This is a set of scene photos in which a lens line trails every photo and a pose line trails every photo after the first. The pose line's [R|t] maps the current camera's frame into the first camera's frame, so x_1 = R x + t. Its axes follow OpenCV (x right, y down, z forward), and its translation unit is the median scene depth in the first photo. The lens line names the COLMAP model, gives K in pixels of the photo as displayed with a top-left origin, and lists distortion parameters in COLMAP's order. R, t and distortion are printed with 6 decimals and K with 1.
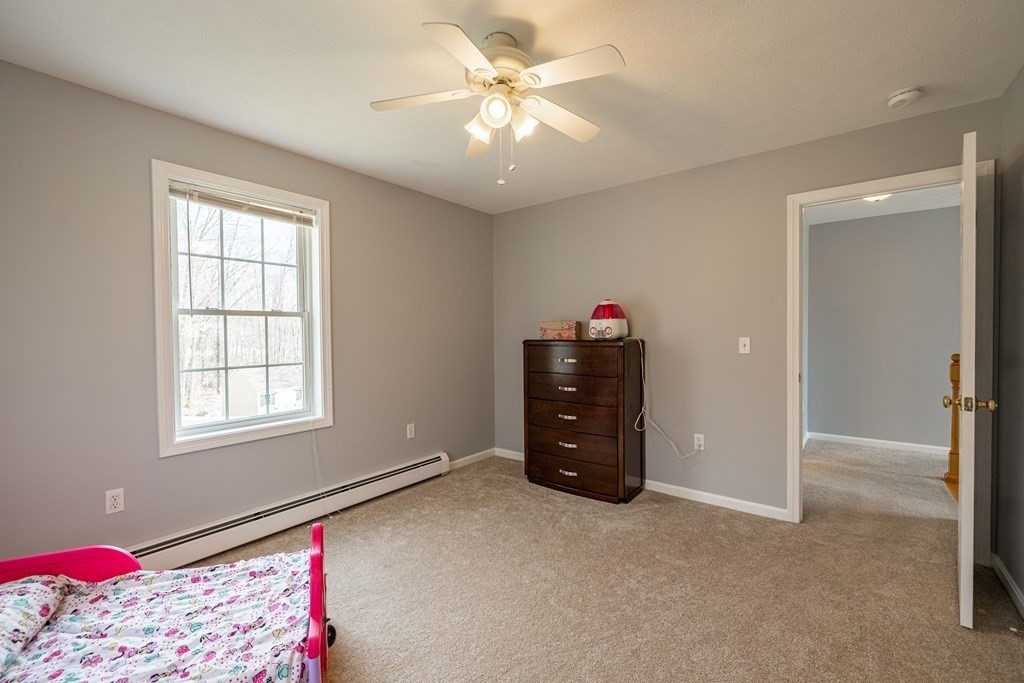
lens RADIAL K [[431.8, 0, 509.5], [0, 431.8, 340.8], [0, 0, 1]] dist [-0.000786, -0.000544]
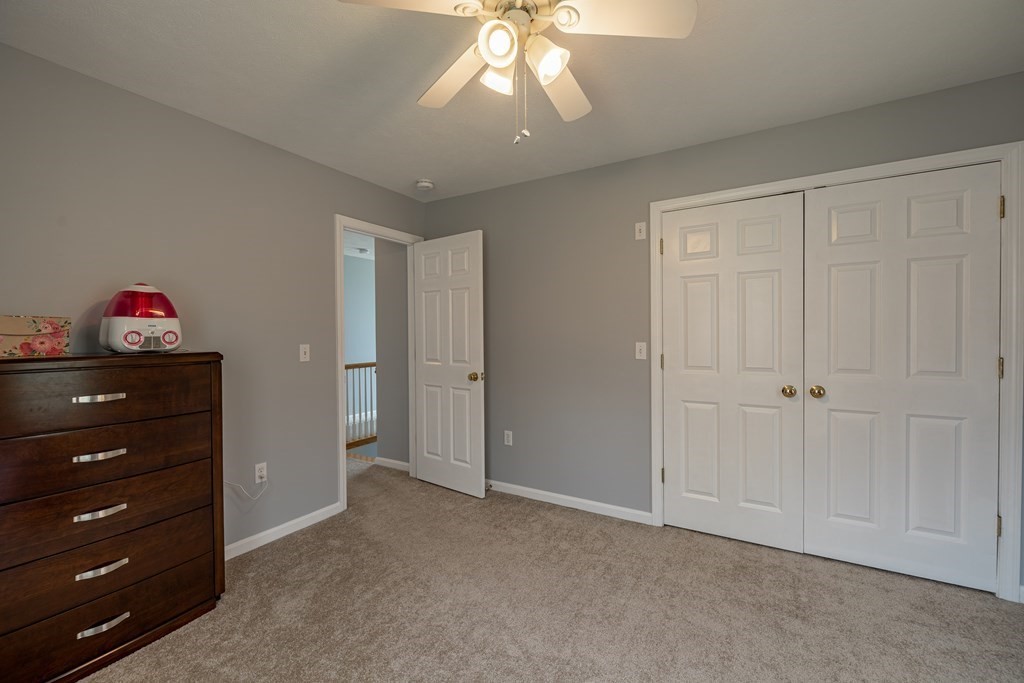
lens RADIAL K [[428.4, 0, 512.0], [0, 428.4, 341.5], [0, 0, 1]] dist [-0.000077, 0.000349]
pose [[-0.136282, -0.005773, 0.990653, -0.412122], [0.029281, 0.999523, 0.009853, -0.009594], [-0.990237, 0.030350, -0.136048, 0.596494]]
